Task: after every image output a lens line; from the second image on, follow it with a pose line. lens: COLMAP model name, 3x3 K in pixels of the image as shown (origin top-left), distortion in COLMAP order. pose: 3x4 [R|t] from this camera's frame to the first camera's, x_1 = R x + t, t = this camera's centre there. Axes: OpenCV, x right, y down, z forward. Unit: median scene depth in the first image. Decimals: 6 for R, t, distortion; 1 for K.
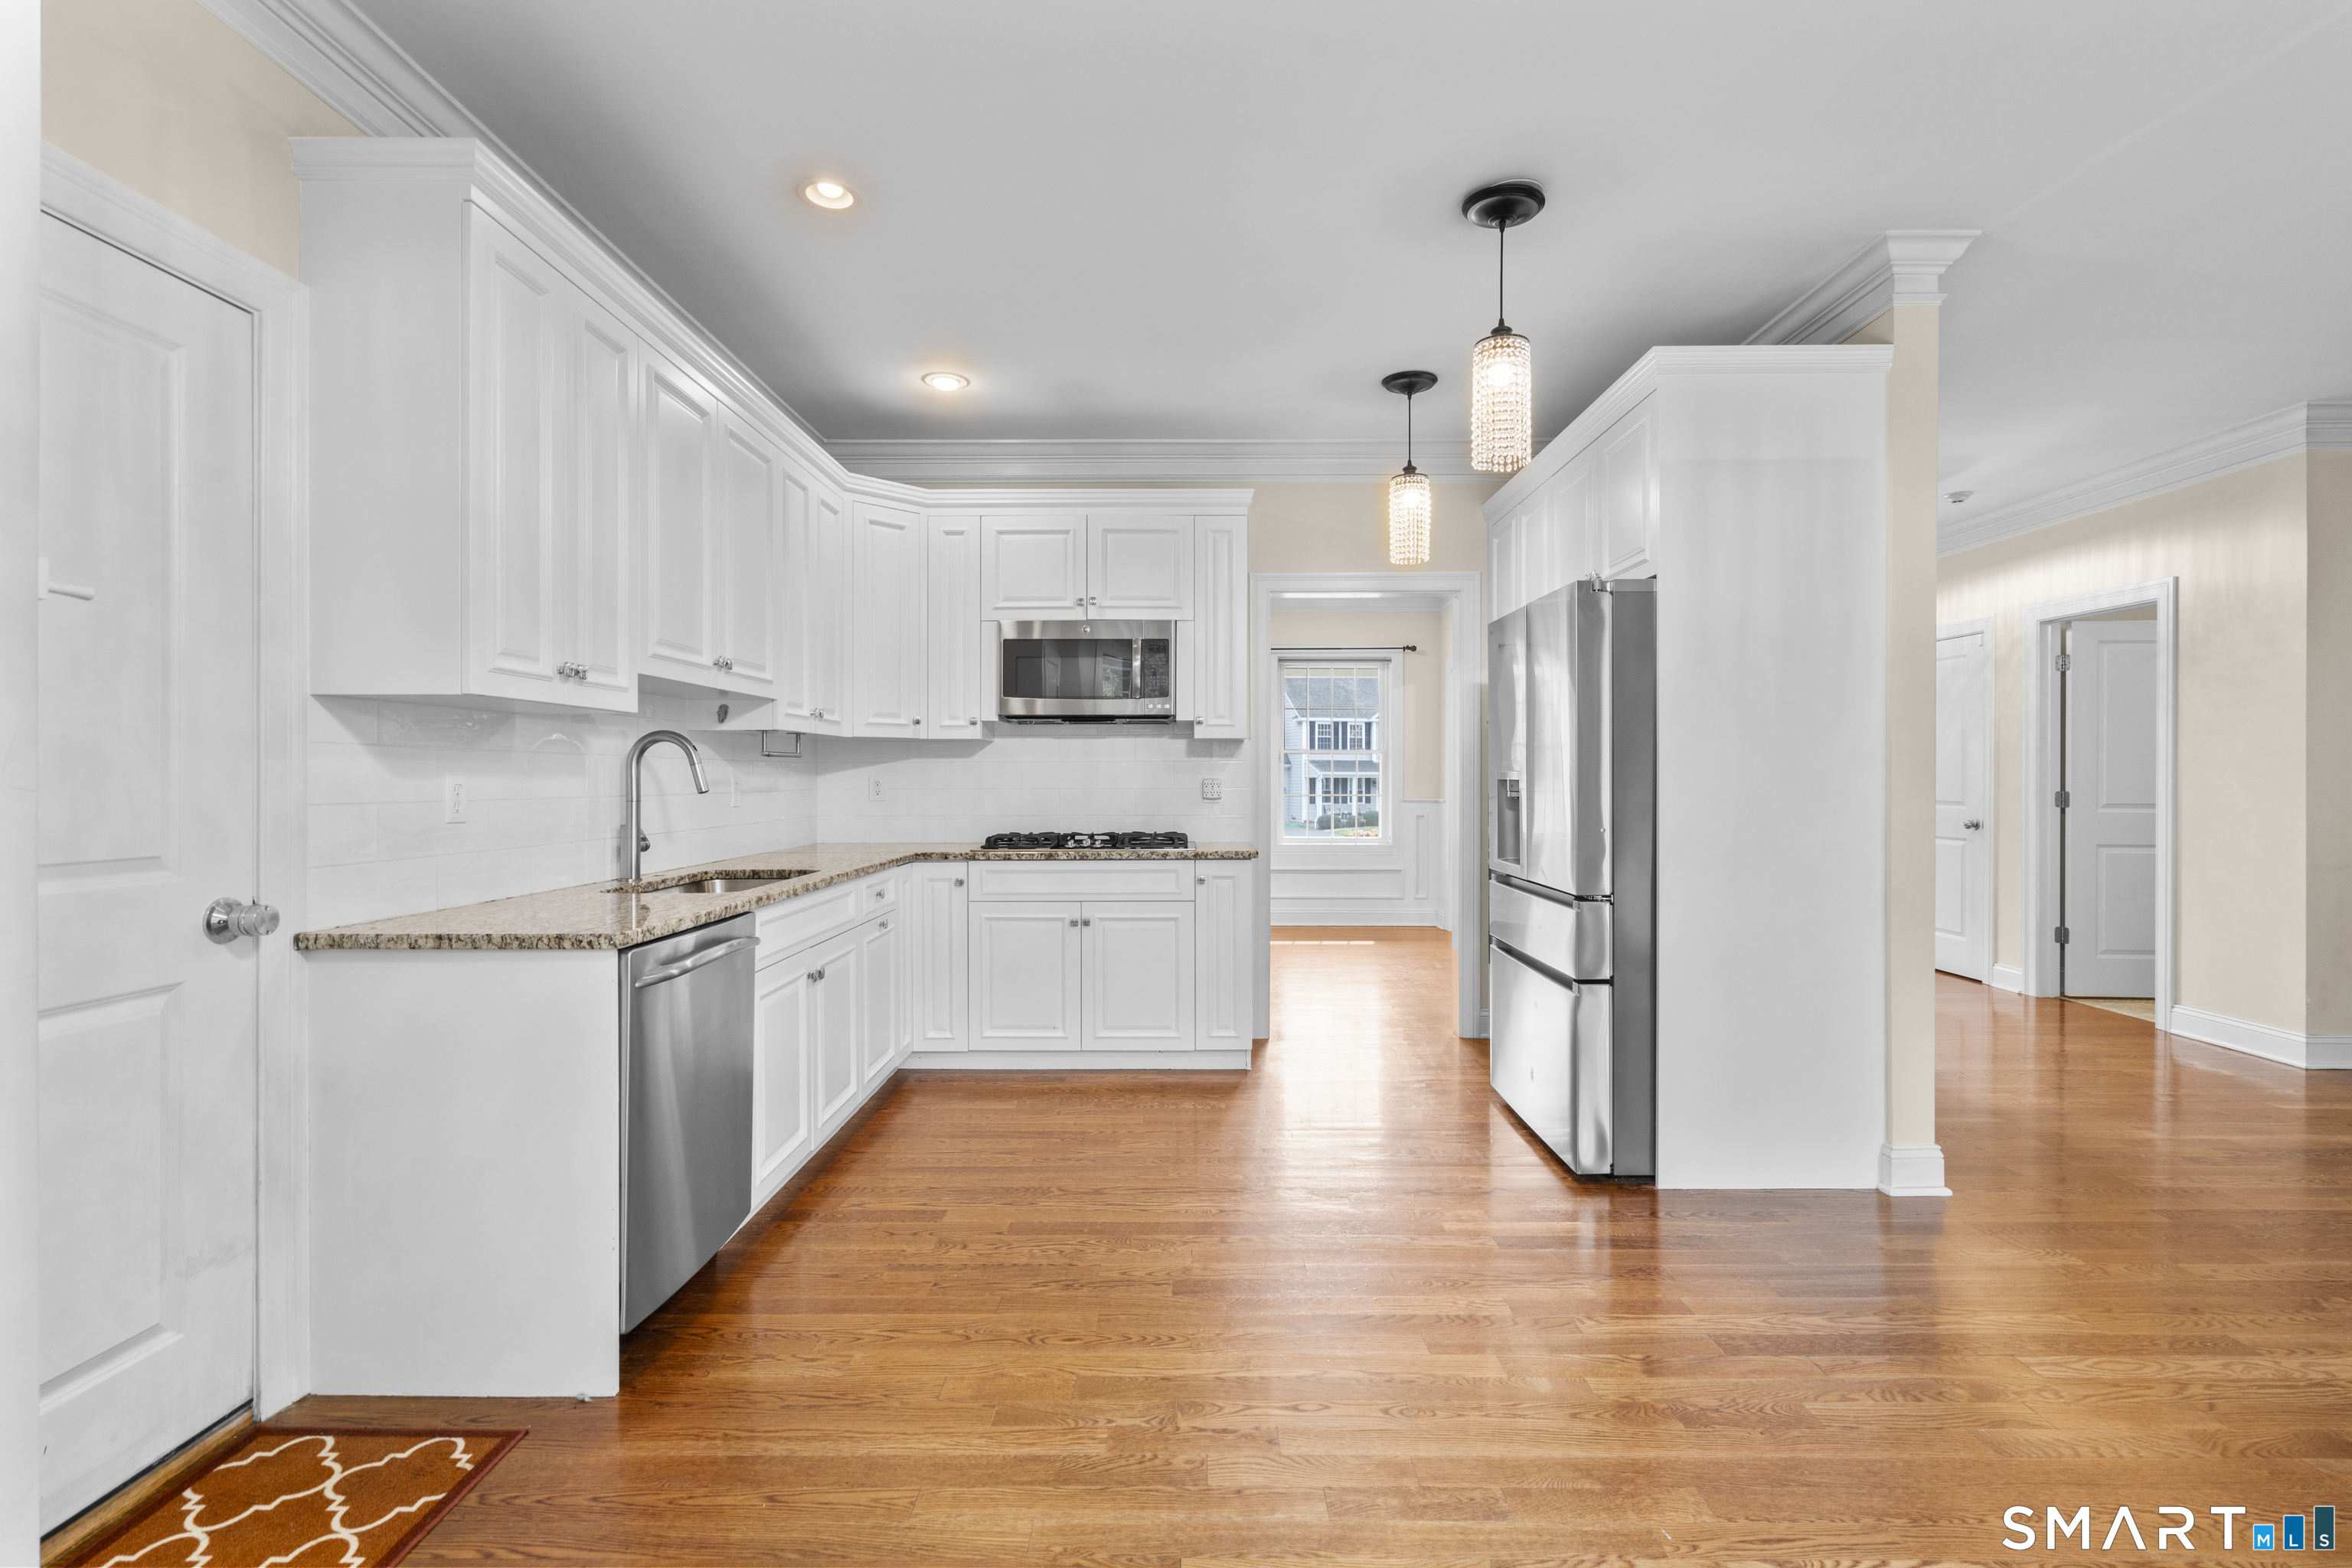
lens RADIAL K [[1063.1, 0, 1186.5], [0, 1063.1, 776.2], [0, 0, 1]] dist [-0.001479, 0.001511]
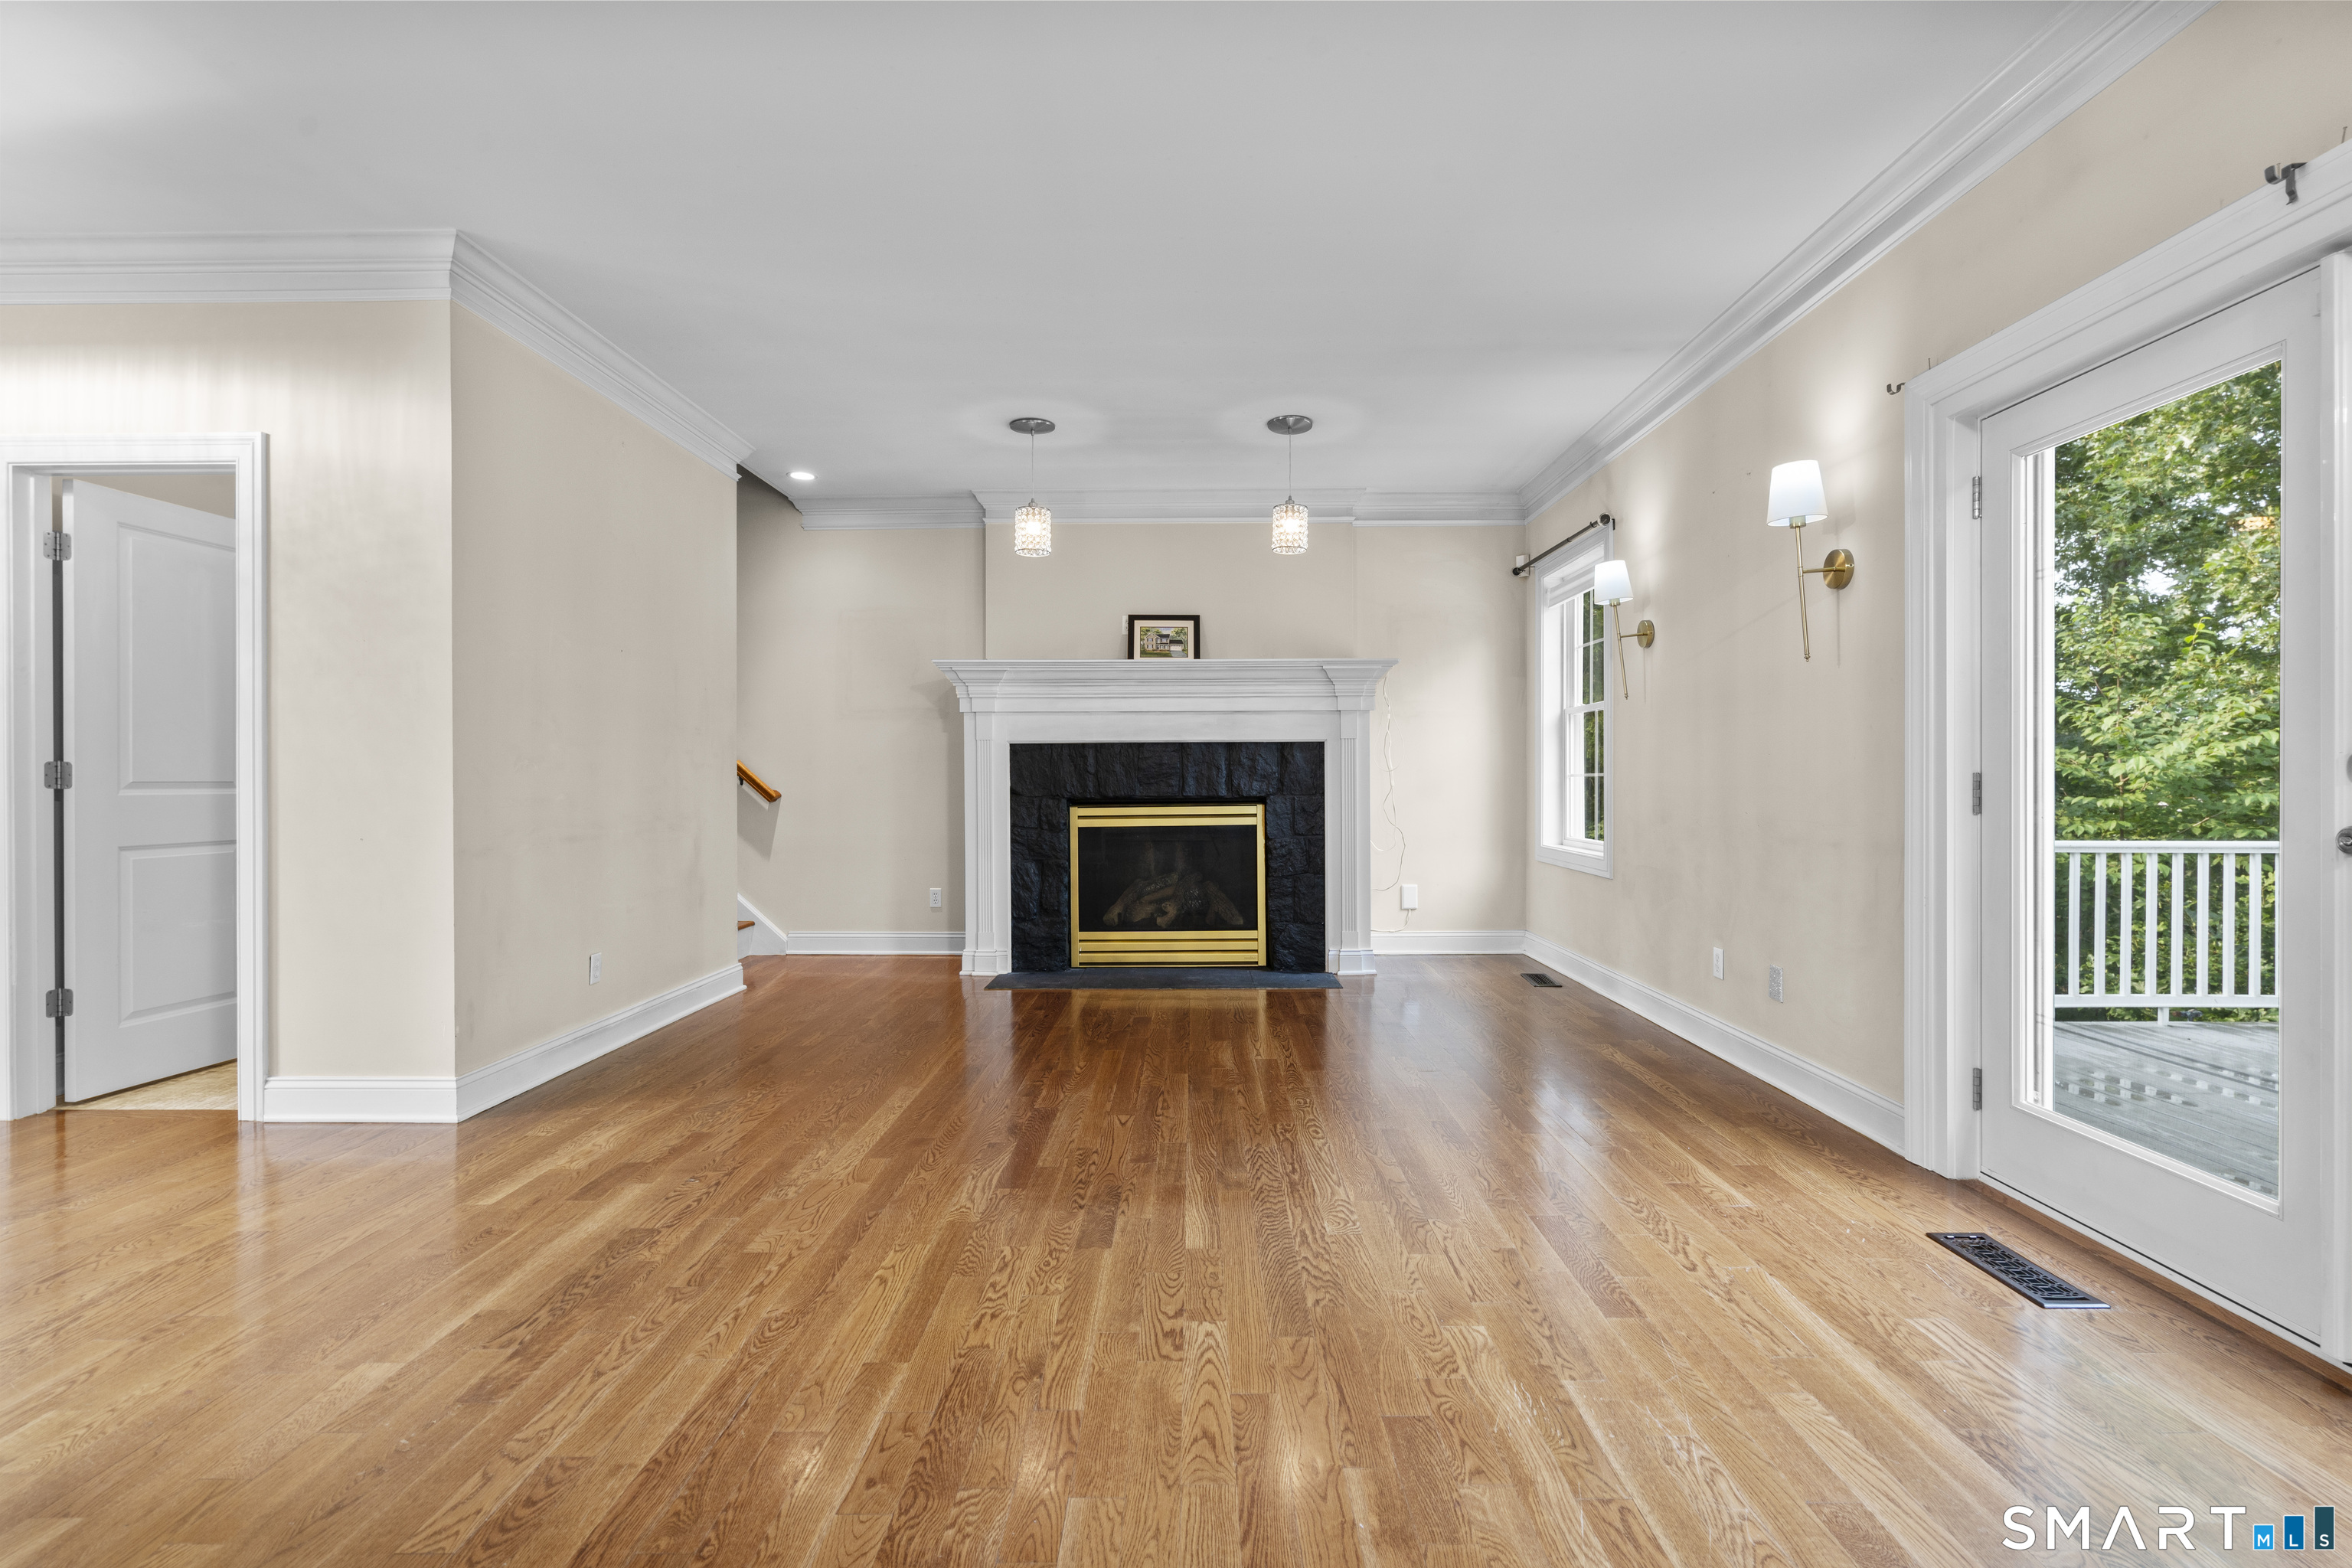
lens RADIAL K [[1065.1, 0, 1187.2], [0, 1065.1, 784.0], [0, 0, 1]] dist [0.001569, 0.000797]
pose [[0.006104, -0.005880, 0.999964, 0.379637], [0.002631, 0.999979, 0.005864, 0.041258], [-0.999978, 0.002595, 0.006120, 0.601329]]
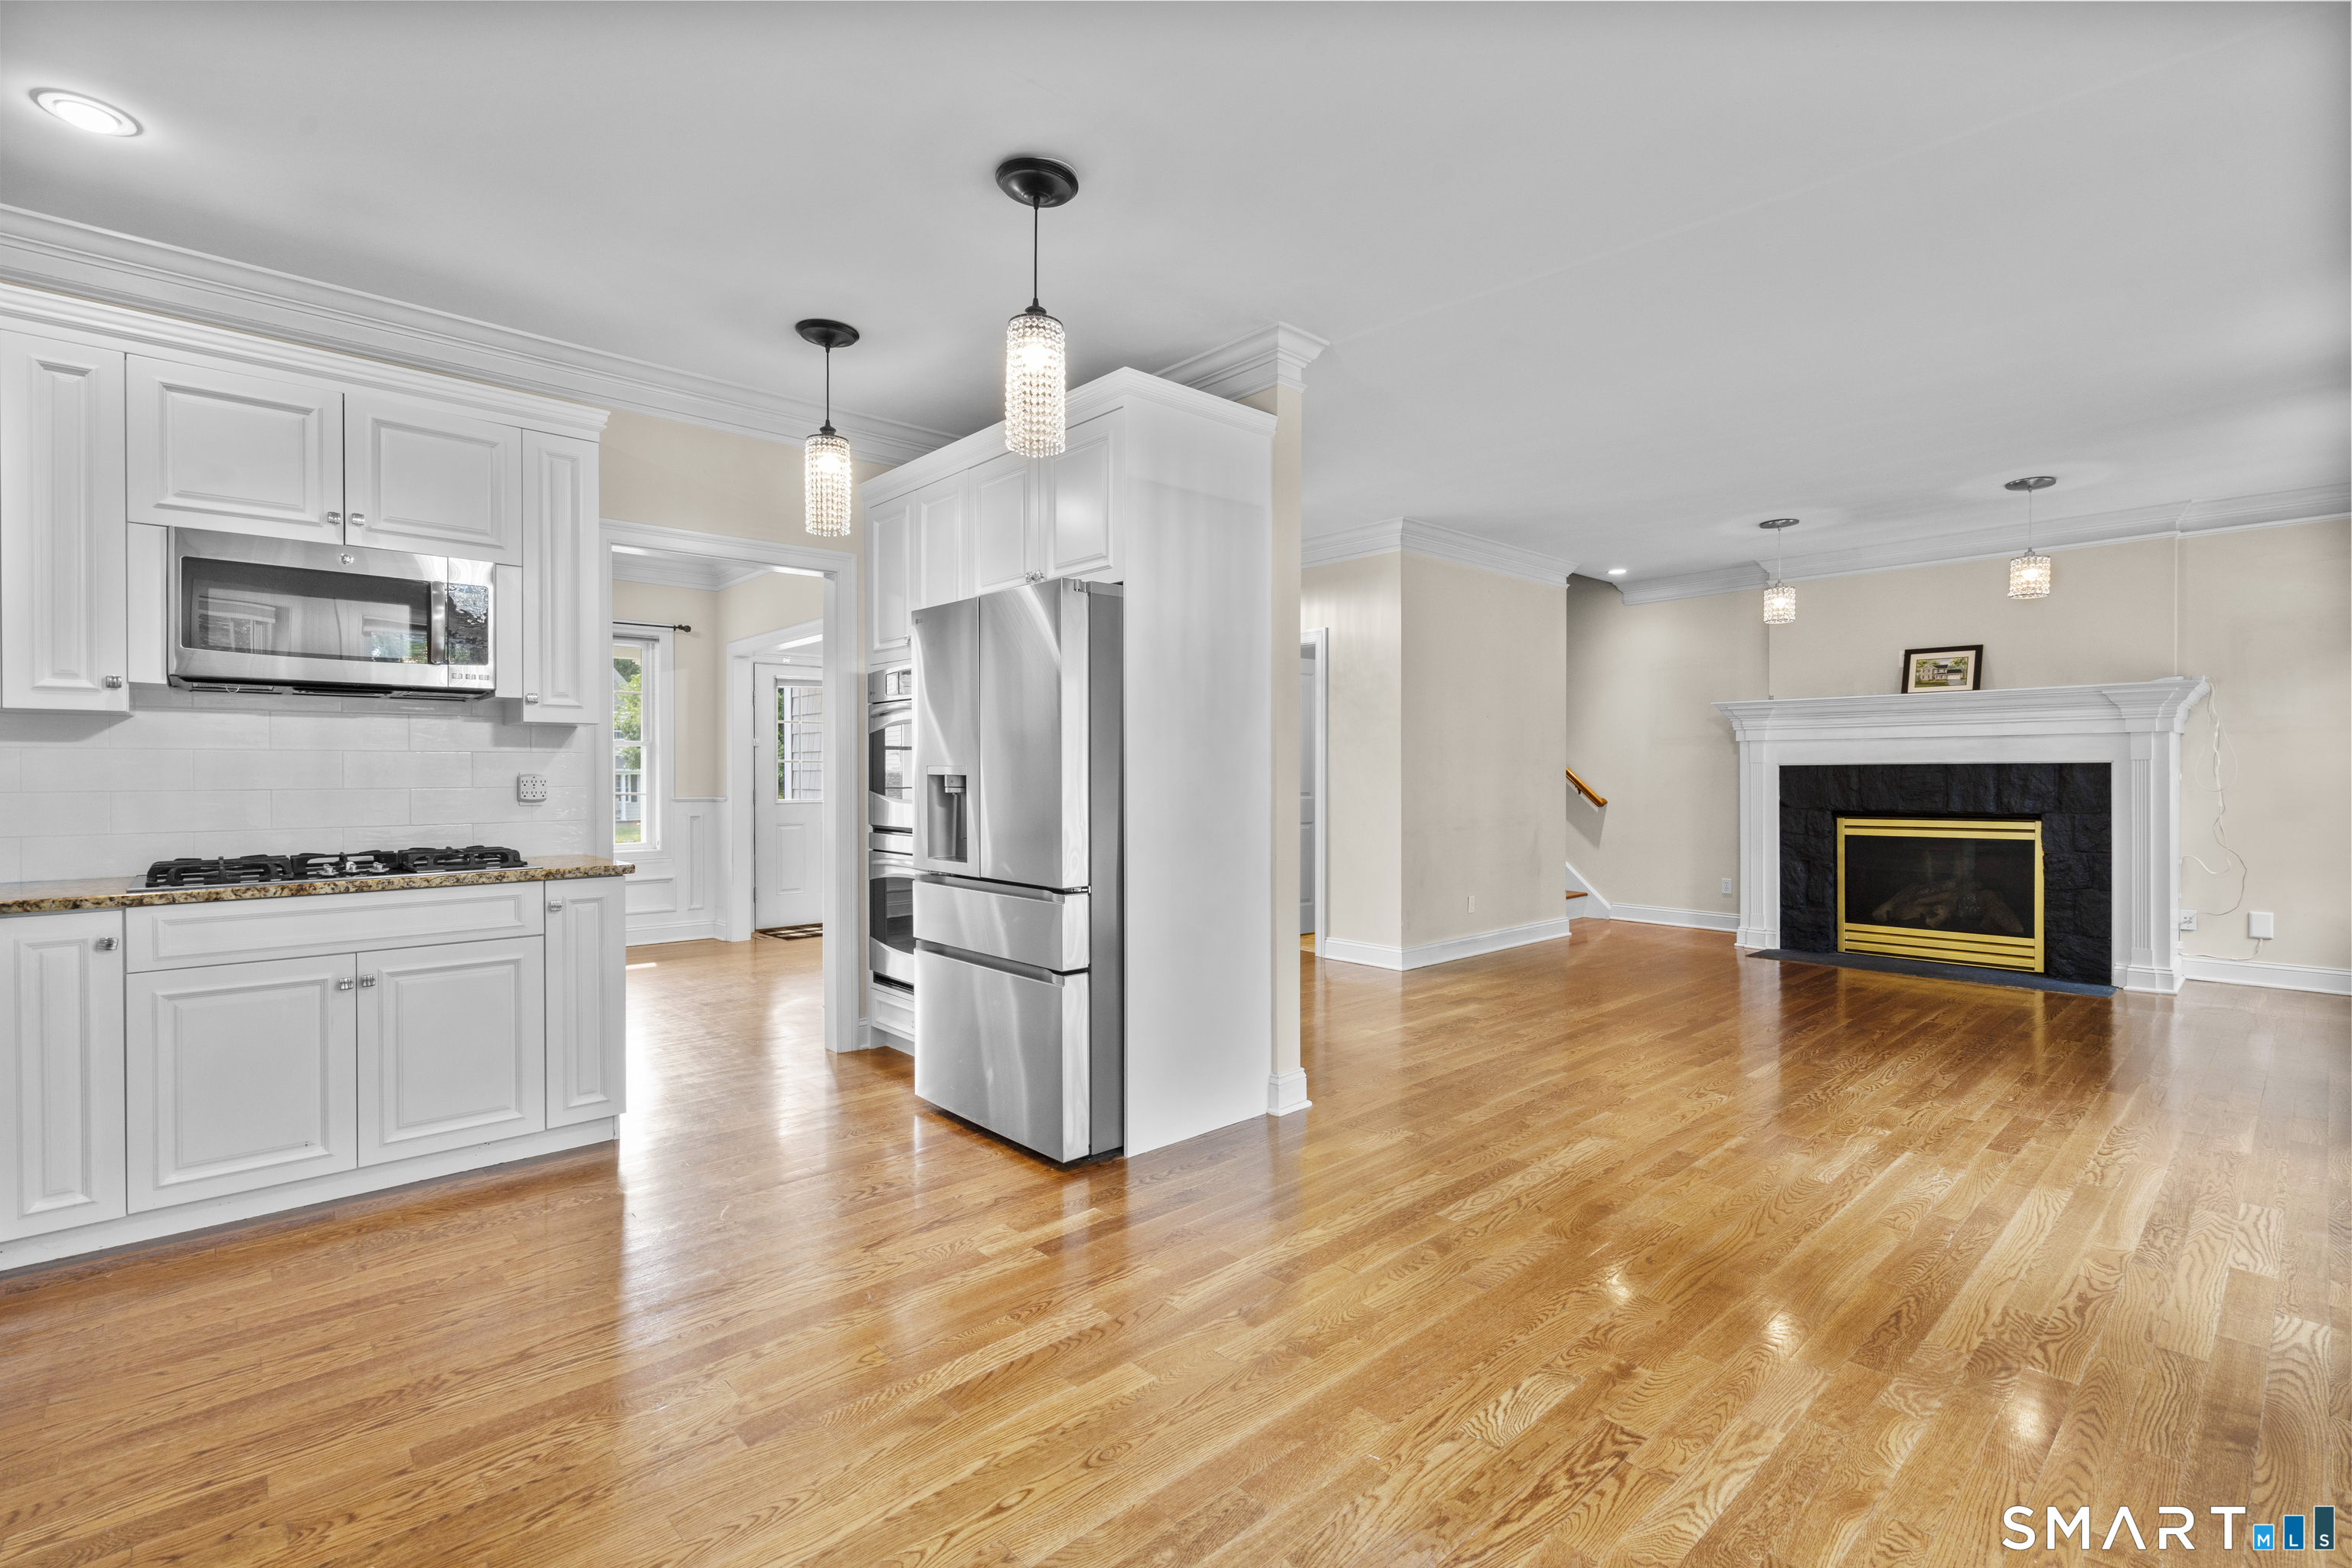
lens RADIAL K [[1063.1, 0, 1186.5], [0, 1063.1, 776.2], [0, 0, 1]] dist [-0.001479, 0.001511]
pose [[0.732651, -0.002398, 0.680600, -0.213525], [0.000463, 0.999995, 0.003025, 0.001760], [-0.680604, -0.001901, 0.732649, 0.158546]]
